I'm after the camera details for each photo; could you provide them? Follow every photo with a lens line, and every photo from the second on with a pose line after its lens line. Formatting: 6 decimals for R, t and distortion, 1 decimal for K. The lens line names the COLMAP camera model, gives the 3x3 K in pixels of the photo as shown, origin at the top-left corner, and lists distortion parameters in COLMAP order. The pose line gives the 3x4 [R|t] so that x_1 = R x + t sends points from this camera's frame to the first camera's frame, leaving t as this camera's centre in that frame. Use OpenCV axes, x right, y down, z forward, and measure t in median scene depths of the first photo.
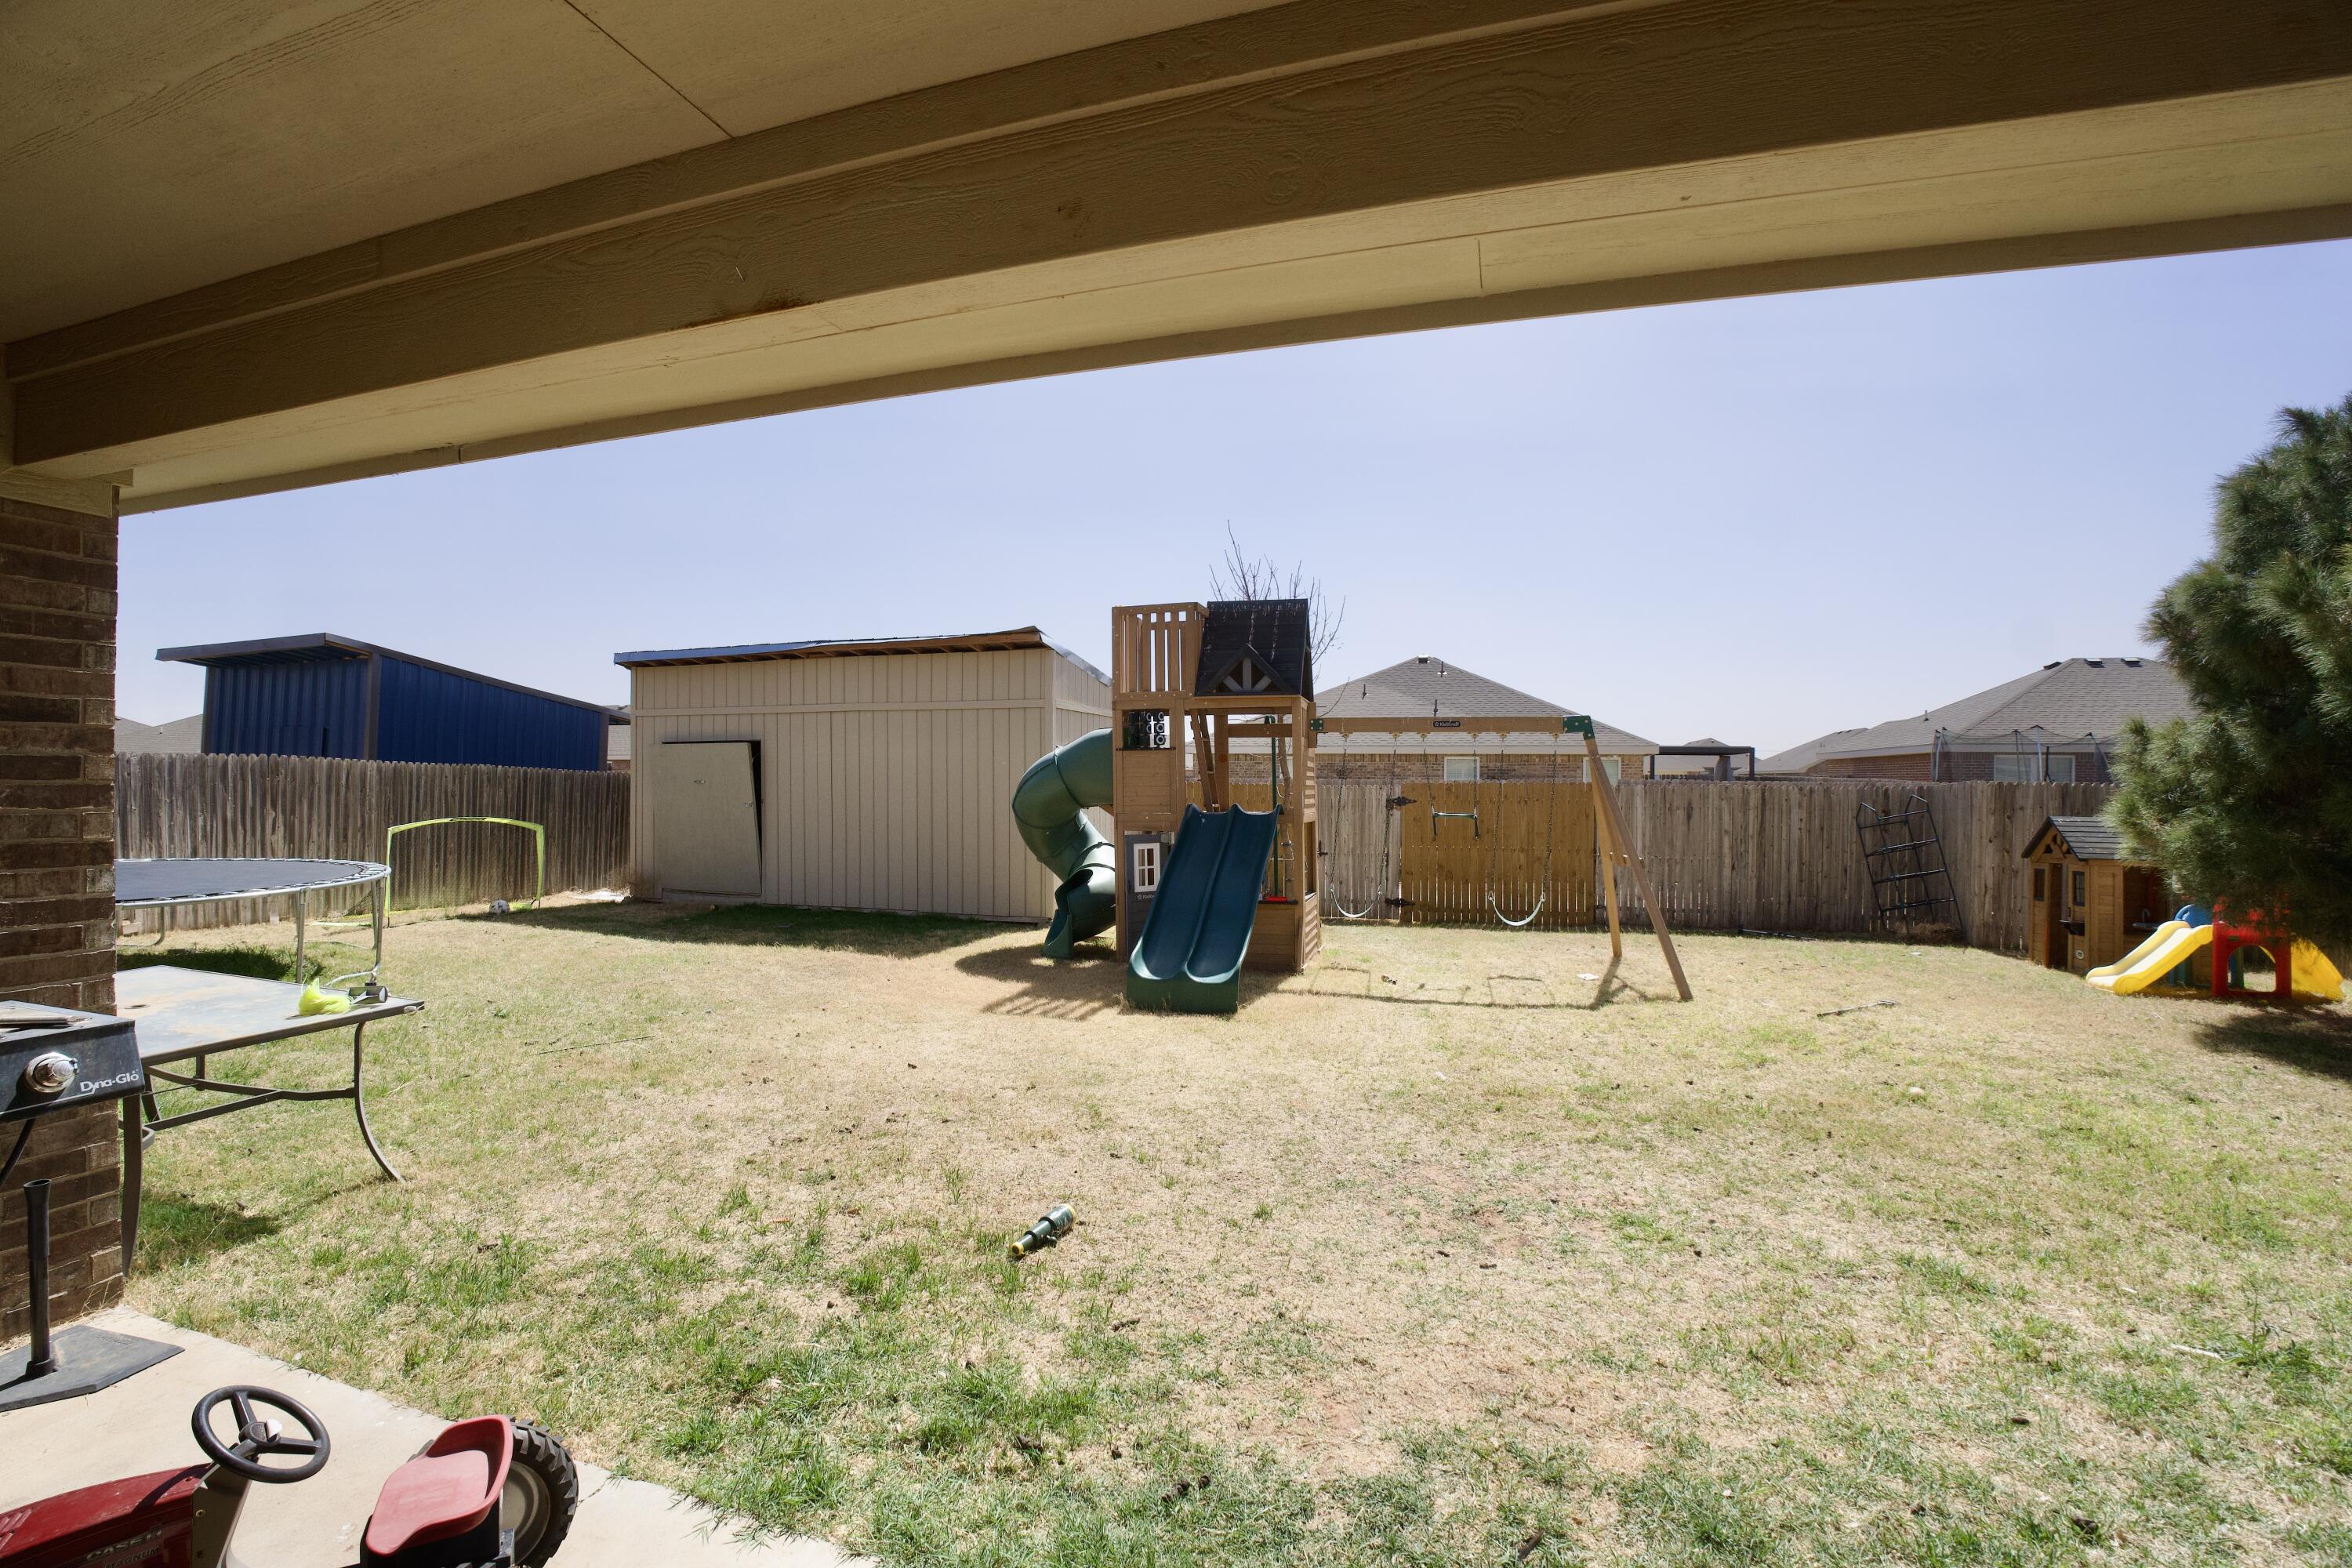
lens RADIAL K [[1022.7, 0, 1162.9], [0, 1022.7, 788.8], [0, 0, 1]] dist [-0.057399, 0.008980]
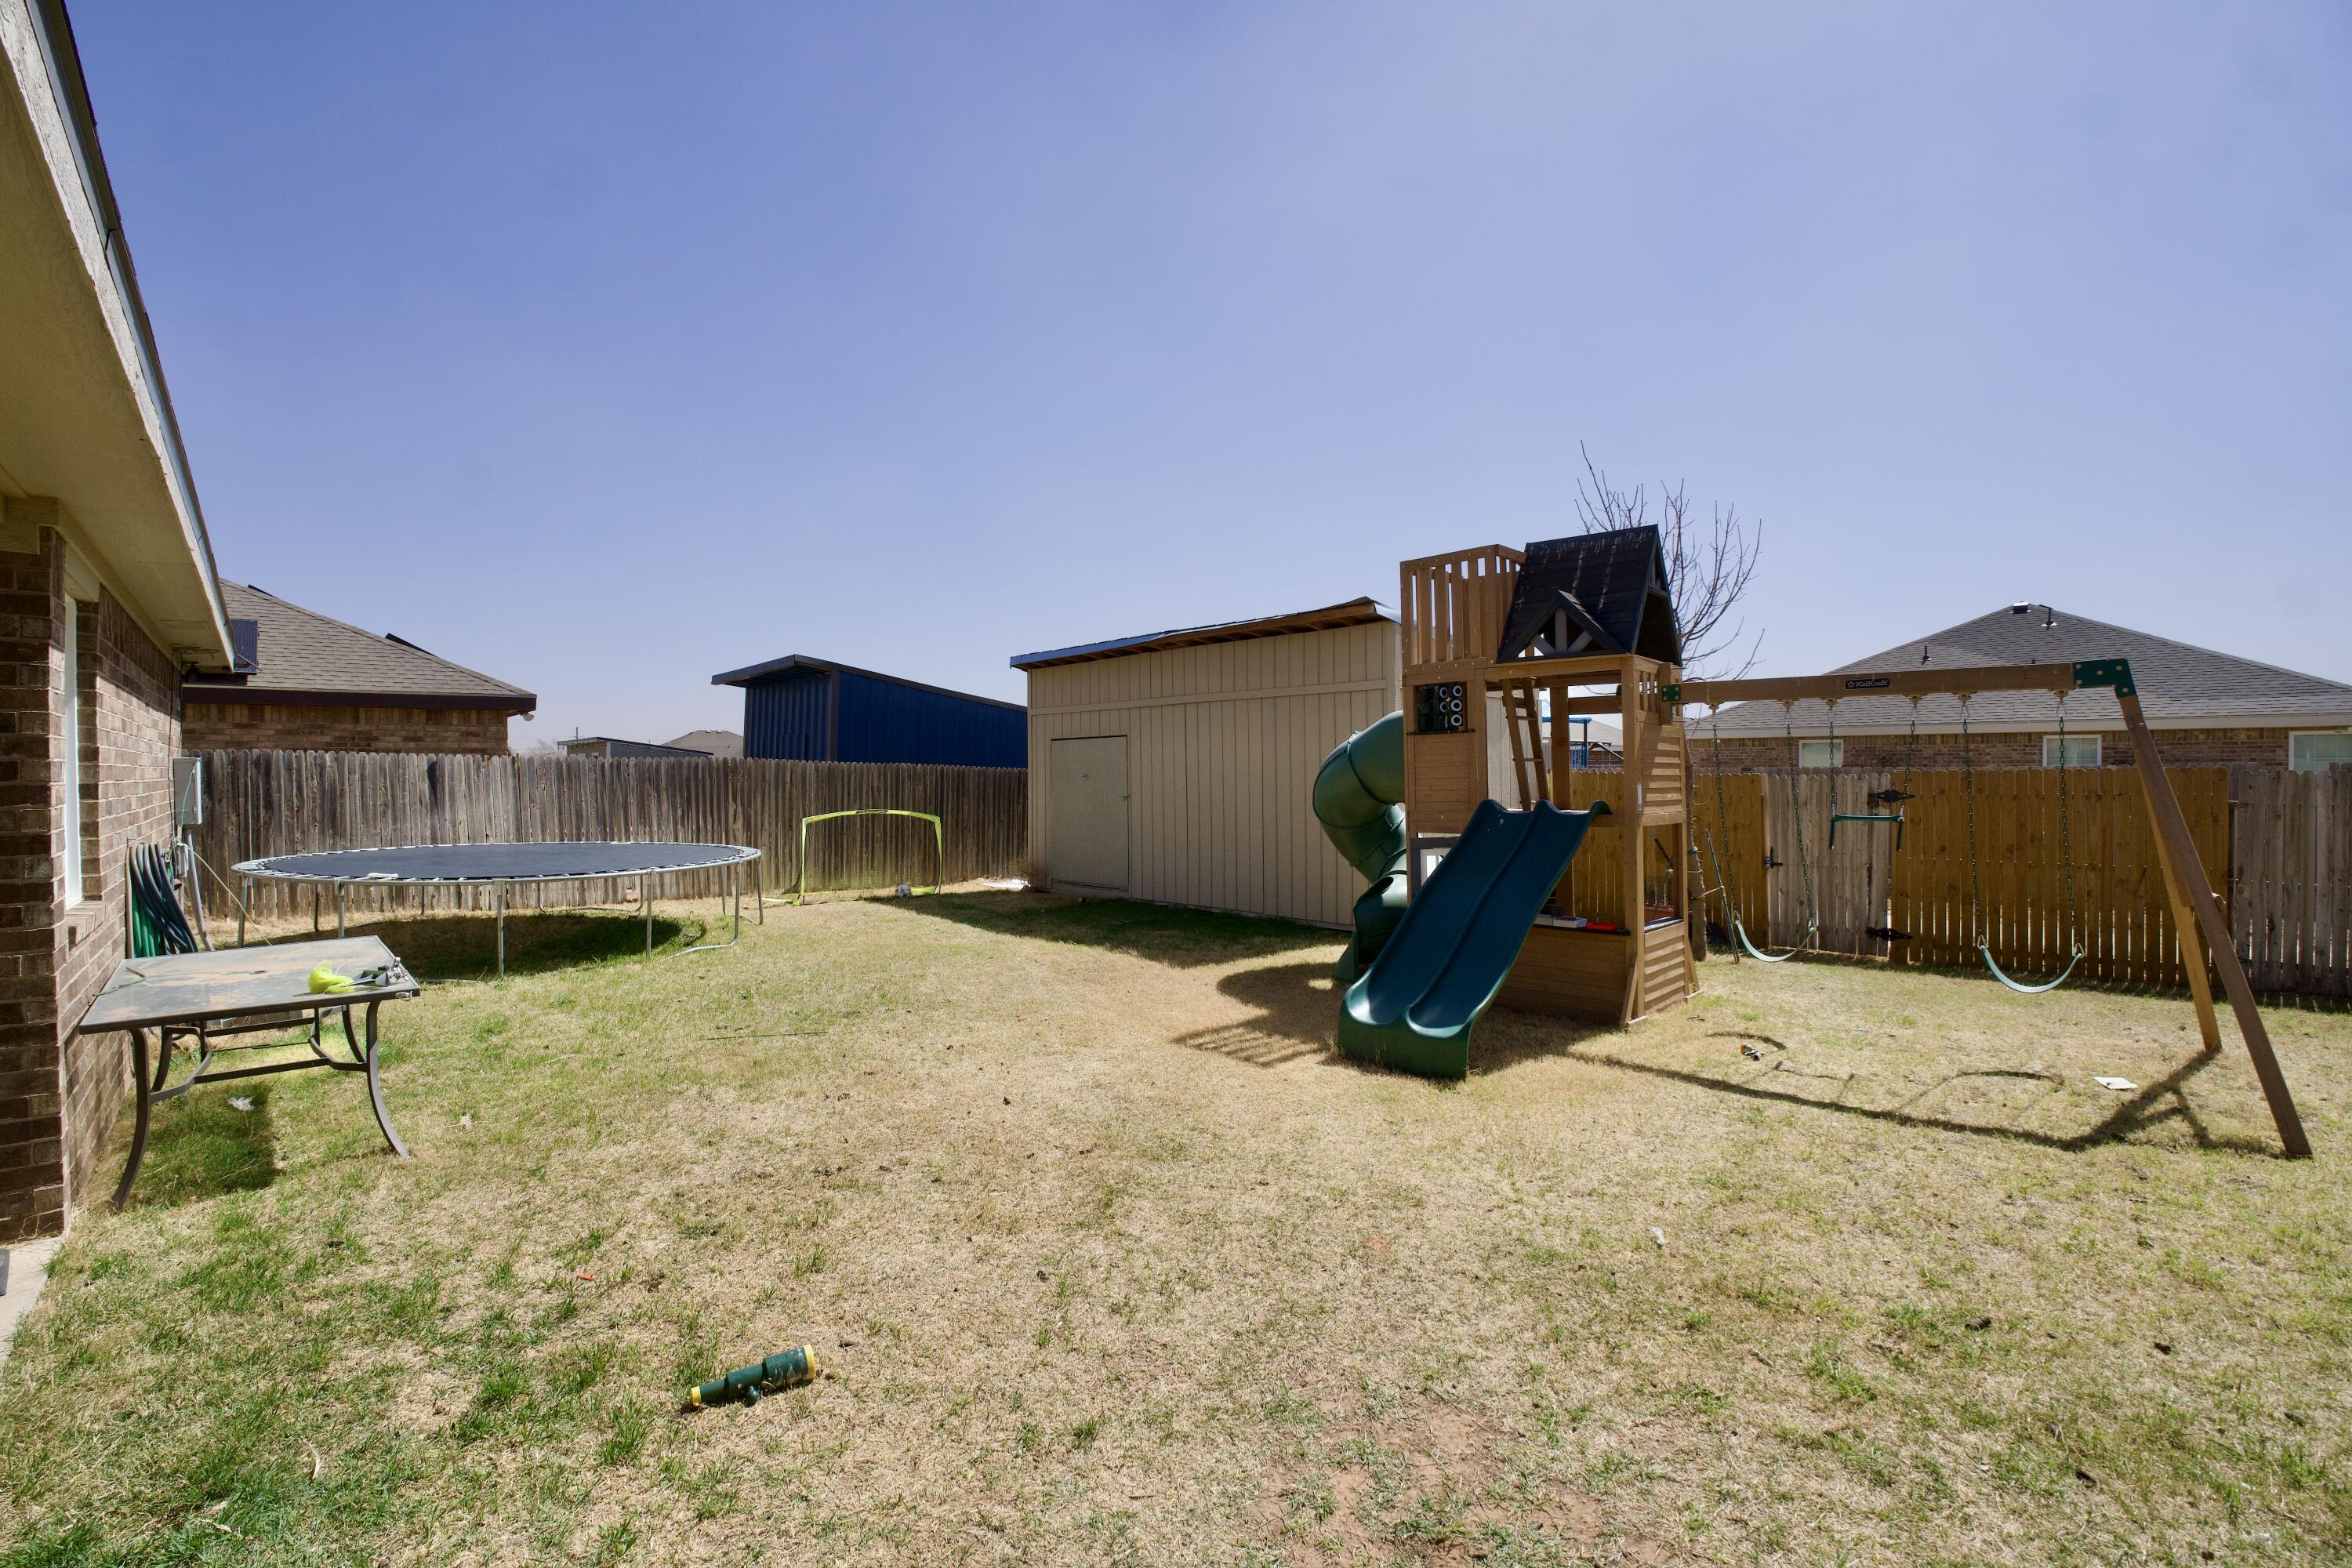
lens RADIAL K [[1022.7, 0, 1170.9], [0, 1022.7, 786.3], [0, 0, 1]] dist [-0.057399, 0.008980]
pose [[0.874287, -0.003195, -0.485399, 0.231813], [0.005347, 0.999981, 0.003048, 0.000187], [0.485381, -0.005260, 0.874287, 0.233556]]
